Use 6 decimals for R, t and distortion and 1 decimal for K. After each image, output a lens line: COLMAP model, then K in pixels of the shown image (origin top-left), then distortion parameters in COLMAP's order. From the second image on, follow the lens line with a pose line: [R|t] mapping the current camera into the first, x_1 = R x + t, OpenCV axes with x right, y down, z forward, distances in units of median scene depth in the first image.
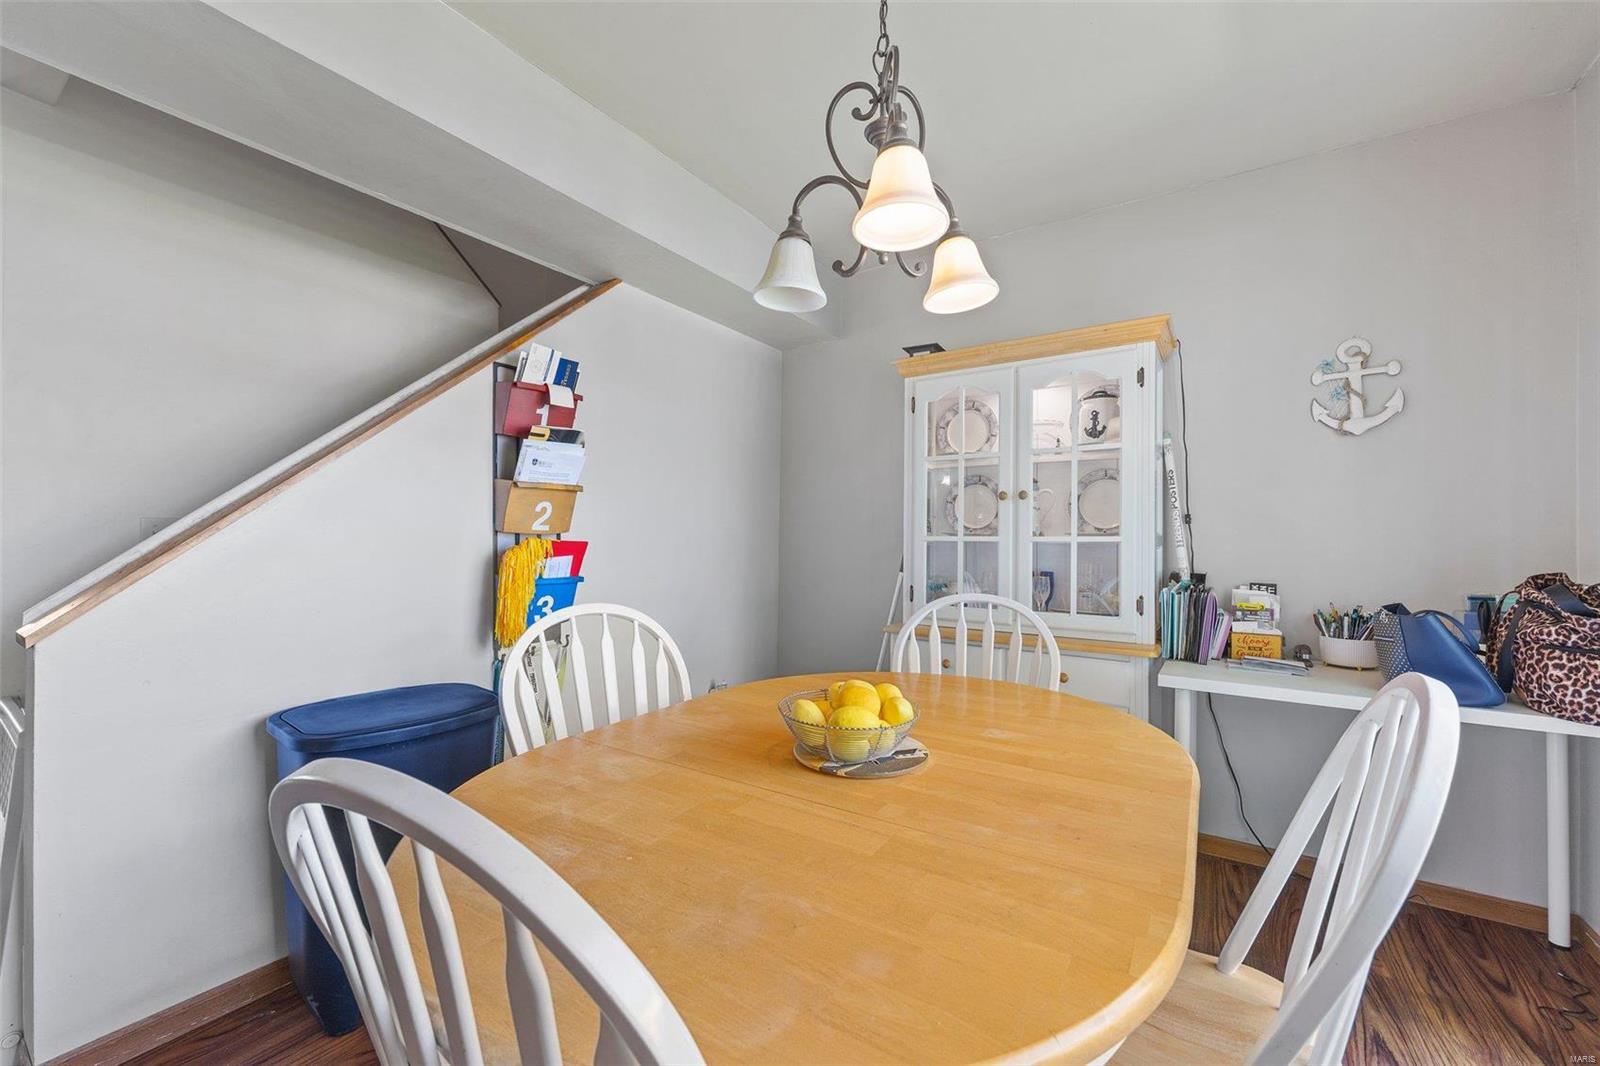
lens RADIAL K [[648.1, 0, 799.3], [0, 648.1, 532.7], [0, 0, 1]] dist [-0.008593, 0.001467]
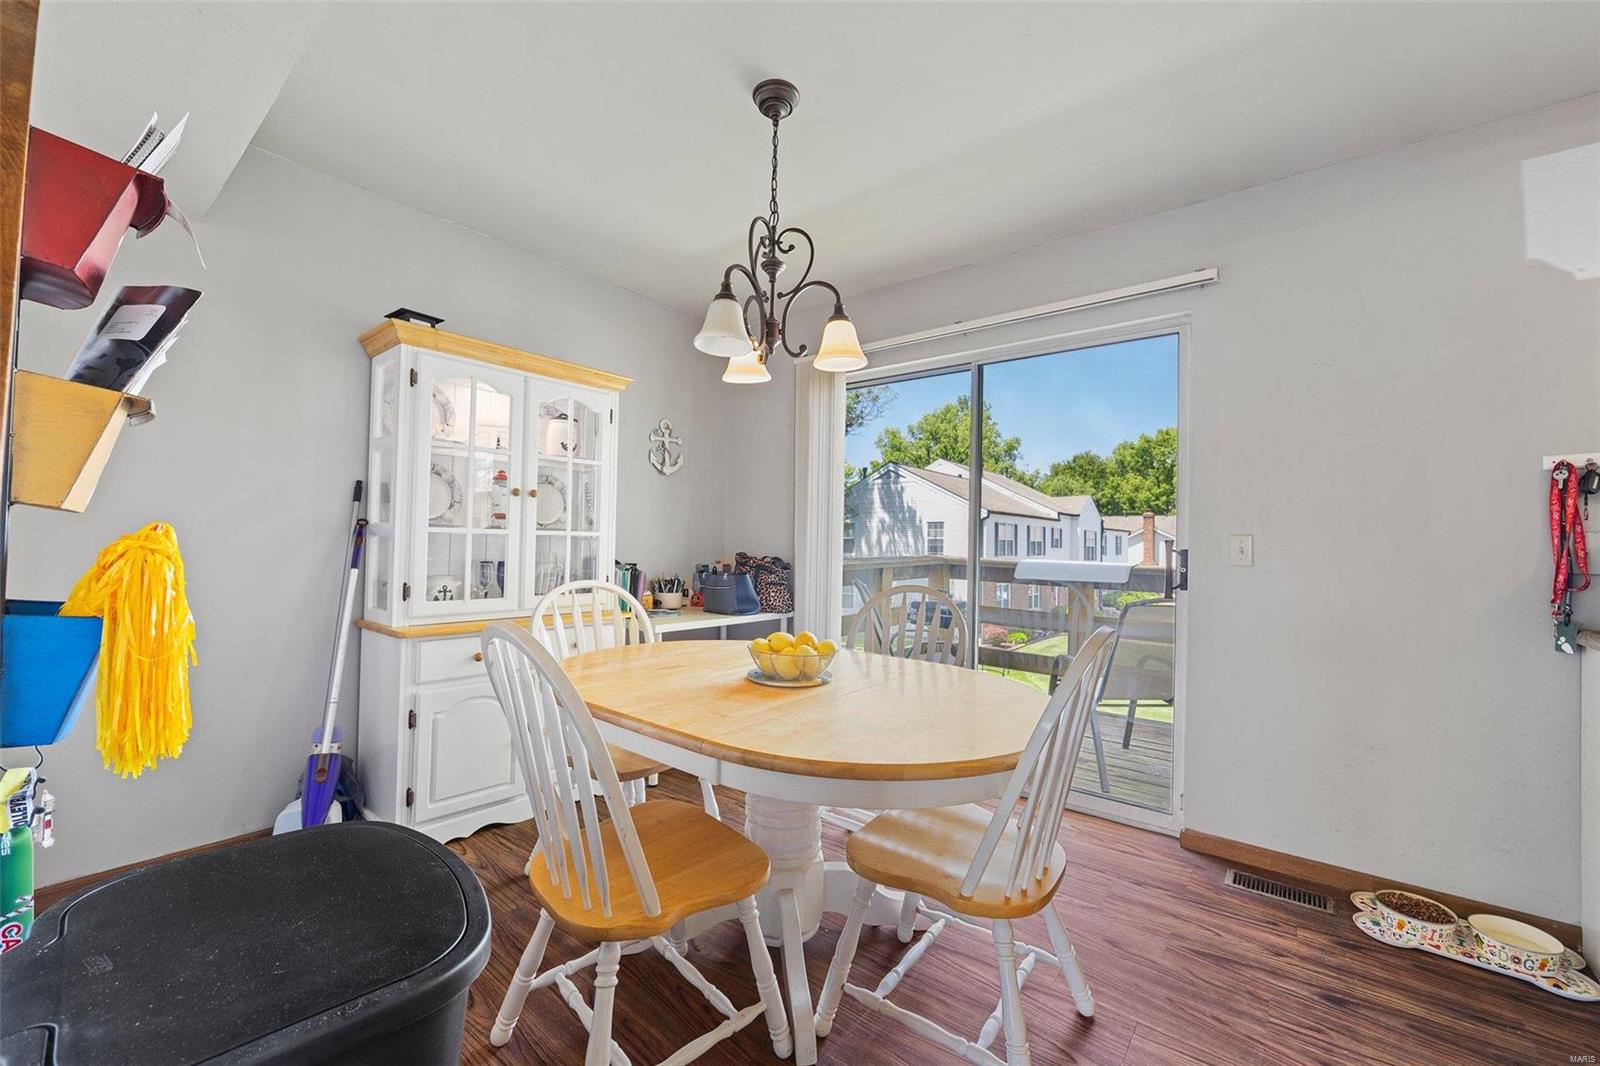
lens RADIAL K [[648.1, 0, 810.2], [0, 648.1, 534.0], [0, 0, 1]] dist [-0.008593, 0.001467]
pose [[0.057554, 0.004835, 0.998331, -0.821394], [-0.038238, 0.999265, -0.002635, -0.004076], [-0.997610, -0.038023, 0.057697, 0.495705]]
